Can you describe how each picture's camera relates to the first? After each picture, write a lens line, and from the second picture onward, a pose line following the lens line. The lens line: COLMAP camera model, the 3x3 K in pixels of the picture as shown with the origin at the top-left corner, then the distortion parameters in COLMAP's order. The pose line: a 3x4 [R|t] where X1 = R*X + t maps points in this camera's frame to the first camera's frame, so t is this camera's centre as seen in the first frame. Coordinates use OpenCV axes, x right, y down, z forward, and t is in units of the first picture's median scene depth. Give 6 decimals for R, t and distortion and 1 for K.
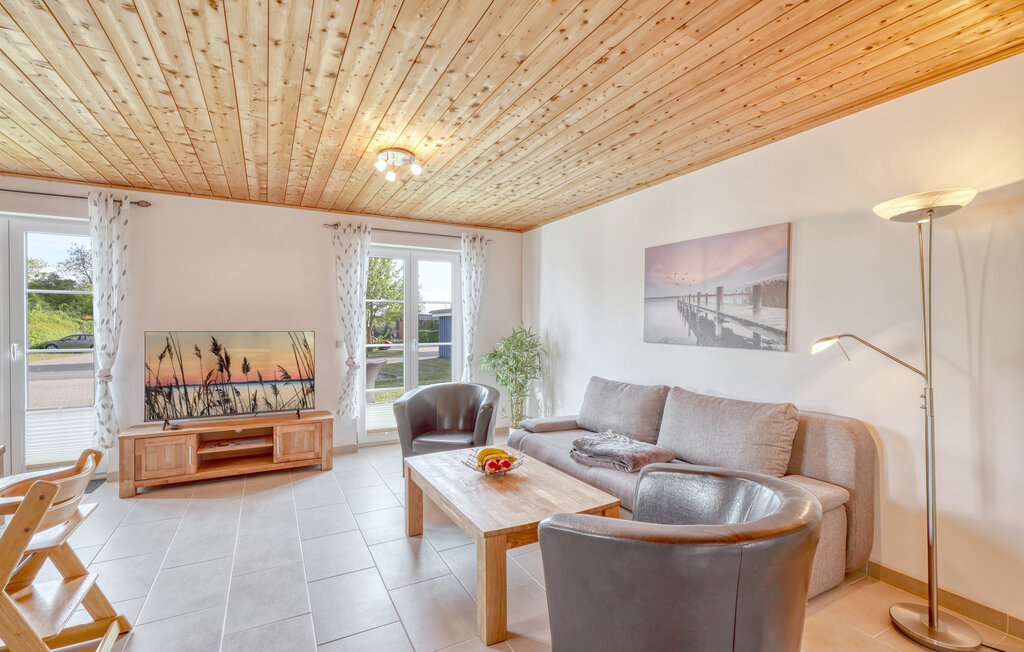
lens RADIAL K [[461.4, 0, 508.5], [0, 461.4, 329.1], [0, 0, 1]] dist [-0.008274, 0.000262]
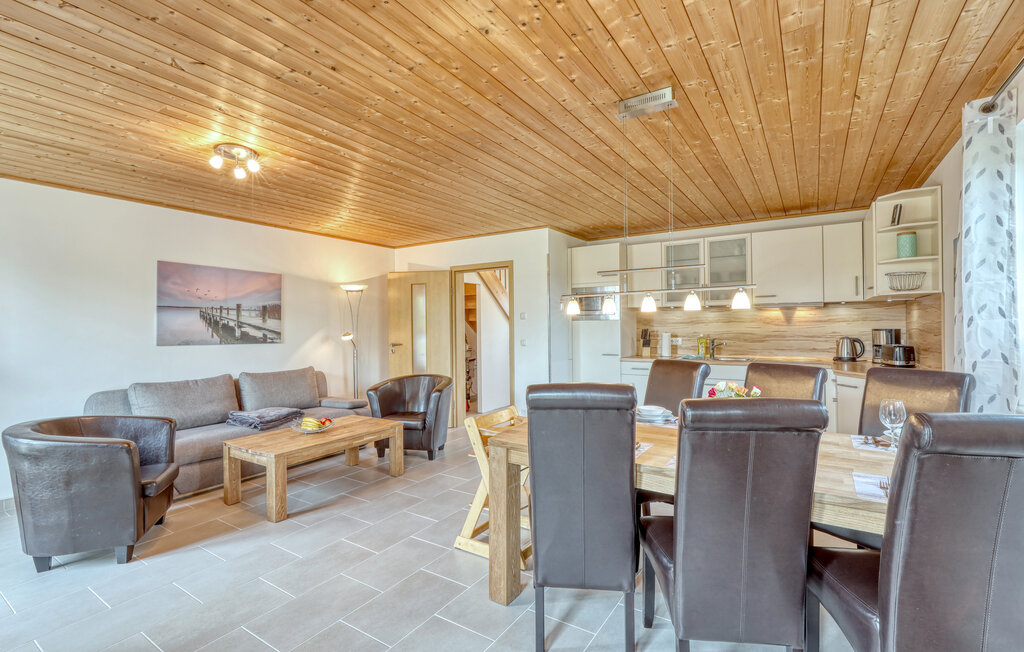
lens RADIAL K [[461.4, 0, 531.1], [0, 461.4, 330.2], [0, 0, 1]] dist [-0.008274, 0.000262]
pose [[-0.507059, -0.004069, 0.861901, -1.109185], [0.010255, 0.999890, 0.010754, -0.010385], [-0.861850, 0.014292, -0.506962, 0.783750]]
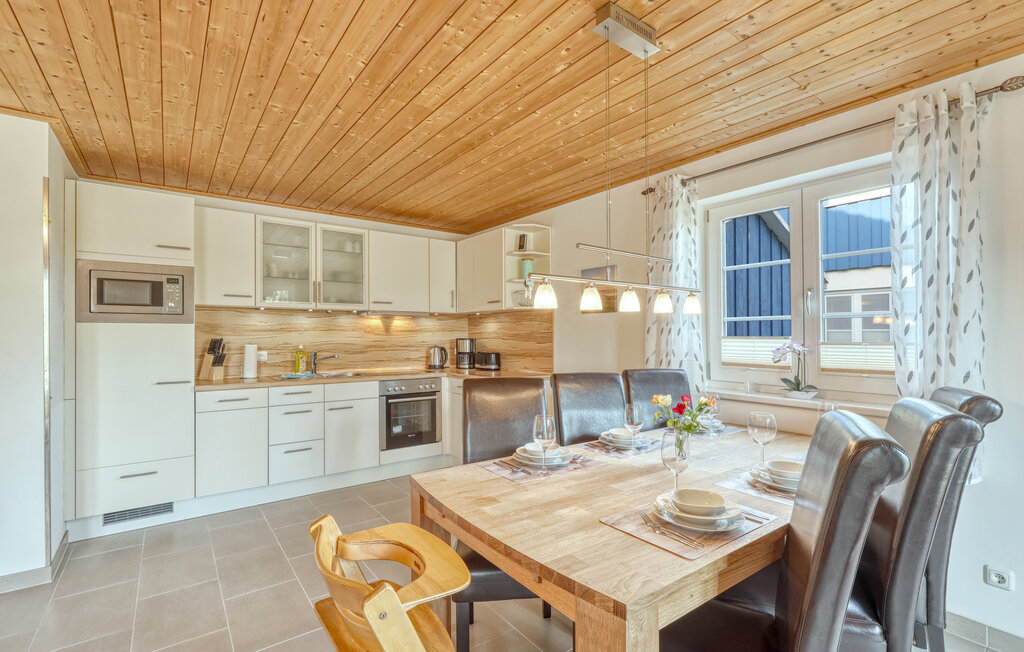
lens RADIAL K [[461.4, 0, 504.4], [0, 461.4, 328.3], [0, 0, 1]] dist [-0.008274, 0.000262]
pose [[-0.989975, -0.002000, -0.141231, -0.501141], [-0.000677, 0.999955, -0.009416, -0.008469], [0.141243, -0.009226, -0.989932, 0.765286]]
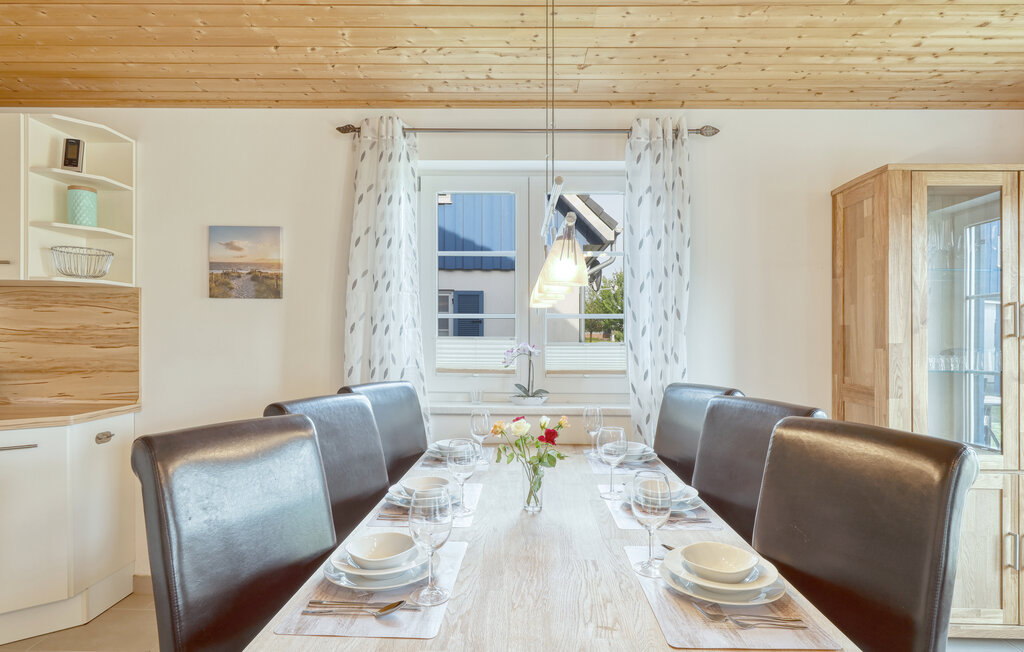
lens RADIAL K [[546.3, 0, 516.7], [0, 546.3, 325.5], [0, 0, 1]] dist [-0.001768, 0.000196]
pose [[-0.477543, -0.019018, -0.878402, -0.372686], [-0.011002, 0.999817, -0.015666, -0.006970], [0.878539, 0.002183, -0.477665, 0.494118]]
